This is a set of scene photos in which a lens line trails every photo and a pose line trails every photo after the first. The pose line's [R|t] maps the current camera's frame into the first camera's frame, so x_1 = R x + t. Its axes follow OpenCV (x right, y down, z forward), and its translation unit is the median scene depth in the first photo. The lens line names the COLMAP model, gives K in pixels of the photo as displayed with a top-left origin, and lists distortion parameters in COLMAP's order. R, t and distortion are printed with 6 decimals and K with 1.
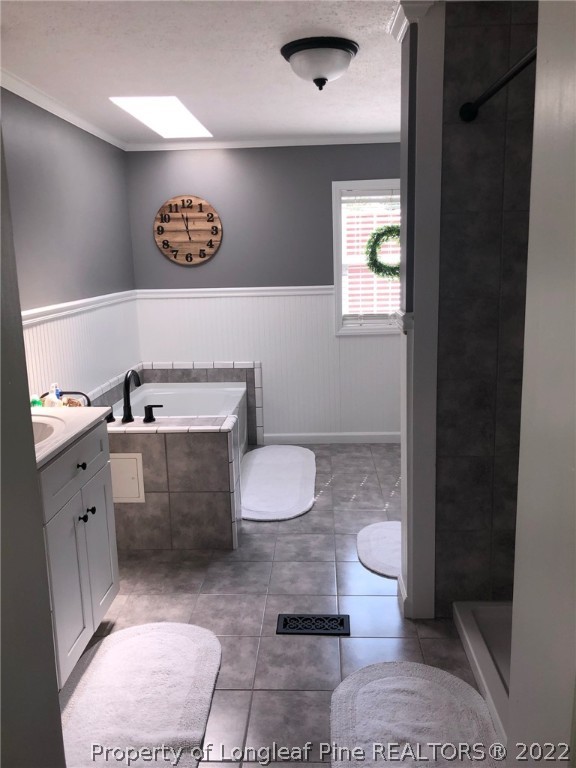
lens RADIAL K [[640.8, 0, 288.0], [0, 640.8, 384.0], [0, 0, 1]] dist [0.061051, -0.093893]
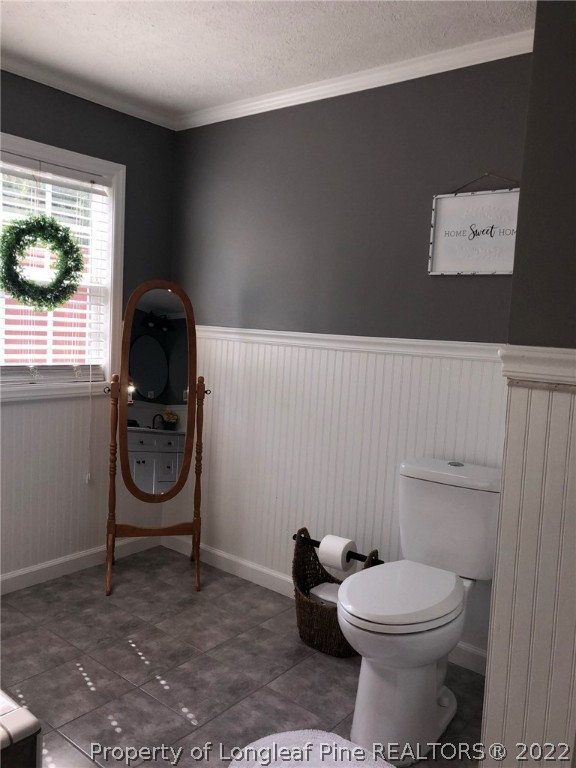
lens RADIAL K [[640.8, 0, 288.0], [0, 640.8, 384.0], [0, 0, 1]] dist [0.061051, -0.093893]
pose [[0.592366, -0.022318, 0.805360, -0.197843], [0.093272, 0.994795, -0.041037, -0.051313], [-0.800251, 0.099426, 0.591365, 0.504207]]
